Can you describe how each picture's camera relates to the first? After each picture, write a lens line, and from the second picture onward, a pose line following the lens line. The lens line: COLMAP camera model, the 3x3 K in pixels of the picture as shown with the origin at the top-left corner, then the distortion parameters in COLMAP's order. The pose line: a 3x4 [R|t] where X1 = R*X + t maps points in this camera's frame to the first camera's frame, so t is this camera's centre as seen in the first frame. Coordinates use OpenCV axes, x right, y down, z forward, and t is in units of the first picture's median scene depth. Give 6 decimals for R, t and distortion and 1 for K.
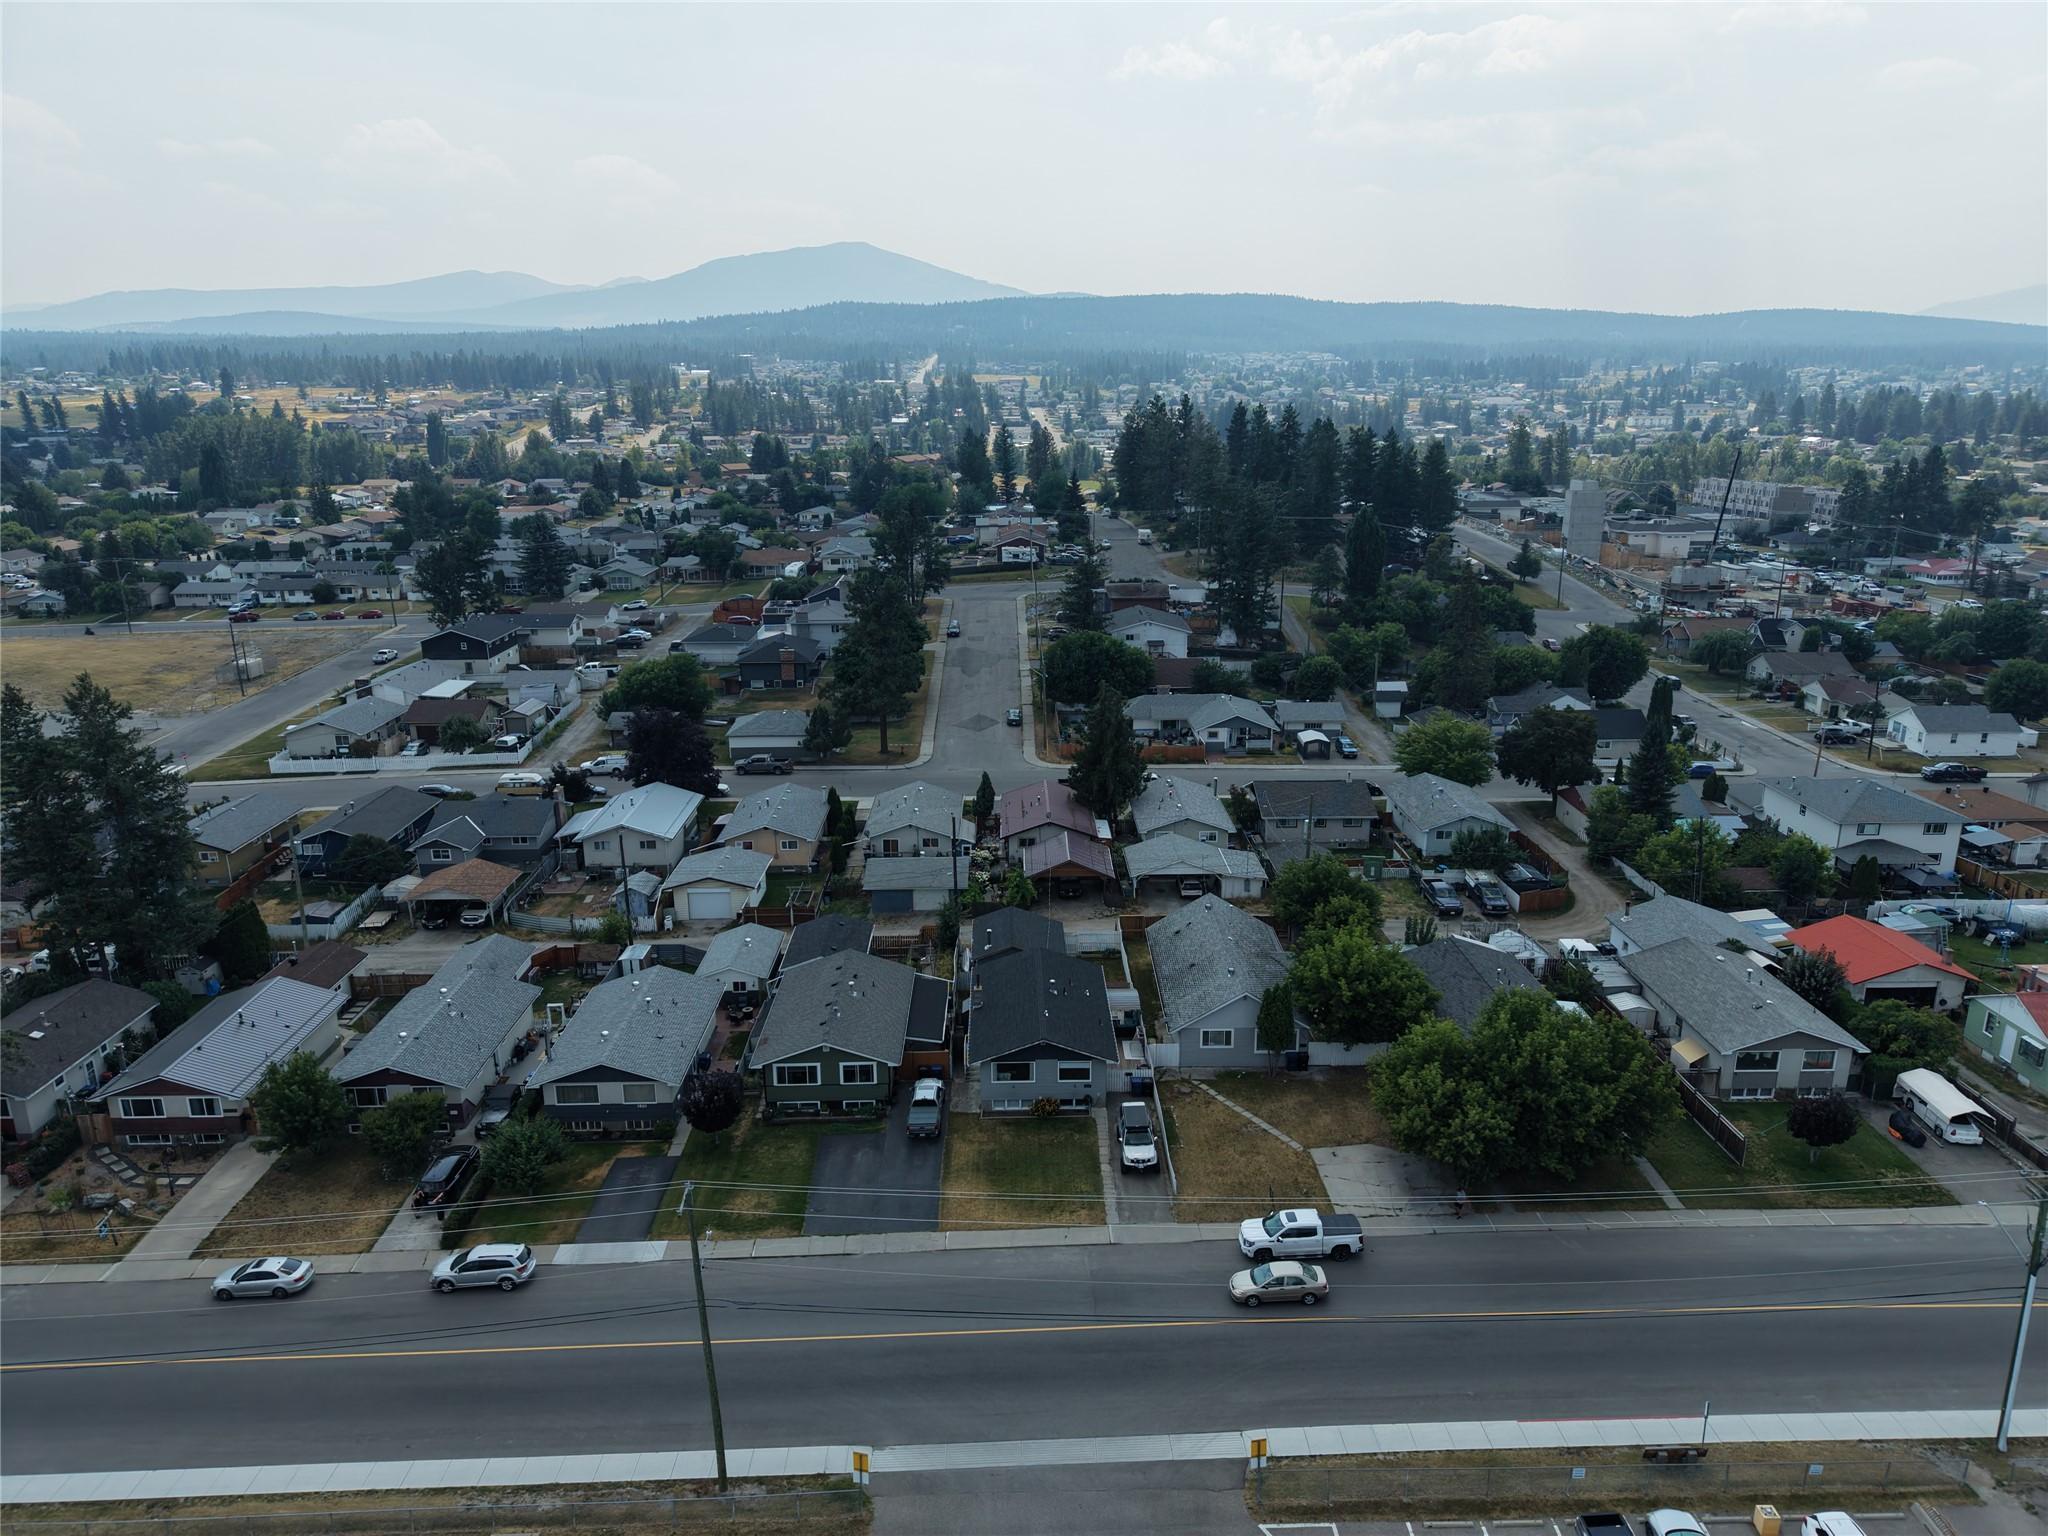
lens RADIAL K [[1344.2, 0, 1022.5], [0, 1344.2, 763.2], [0, 0, 1]] dist [-0.008583, -0.005996]
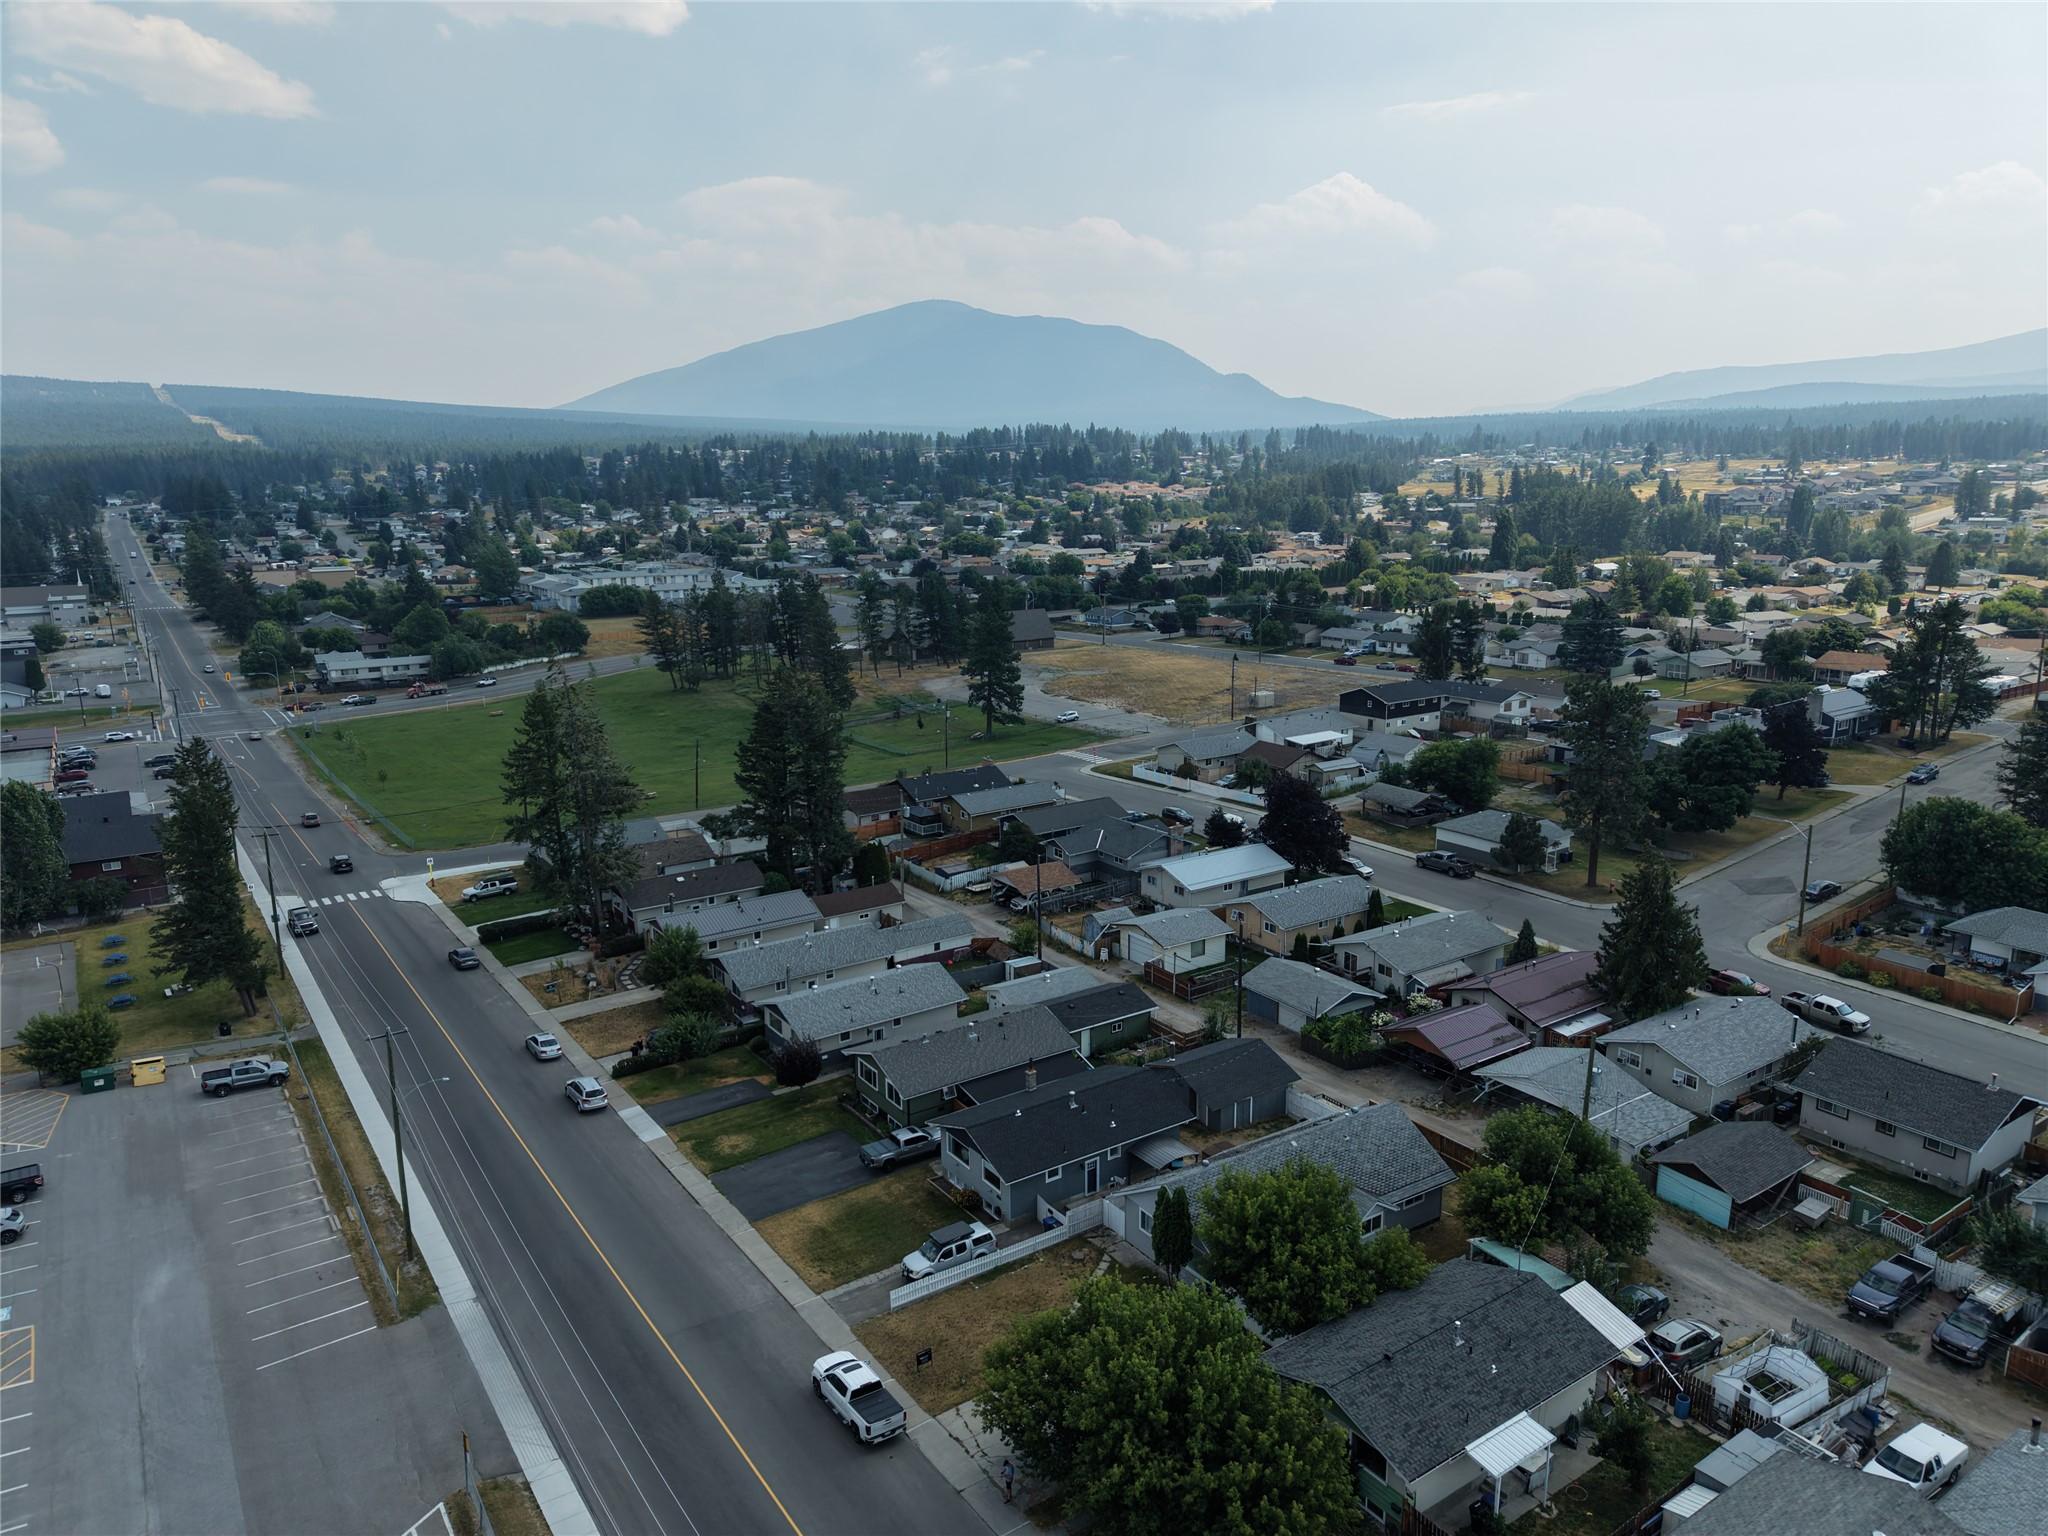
lens RADIAL K [[1344.2, 0, 1022.5], [0, 1344.2, 772.2], [0, 0, 1]] dist [-0.008583, -0.005996]
pose [[0.533332, 0.177011, -0.827178, 0.397367], [-0.213168, 0.974427, 0.071079, -0.062408], [0.818606, 0.138420, 0.557426, 0.225974]]
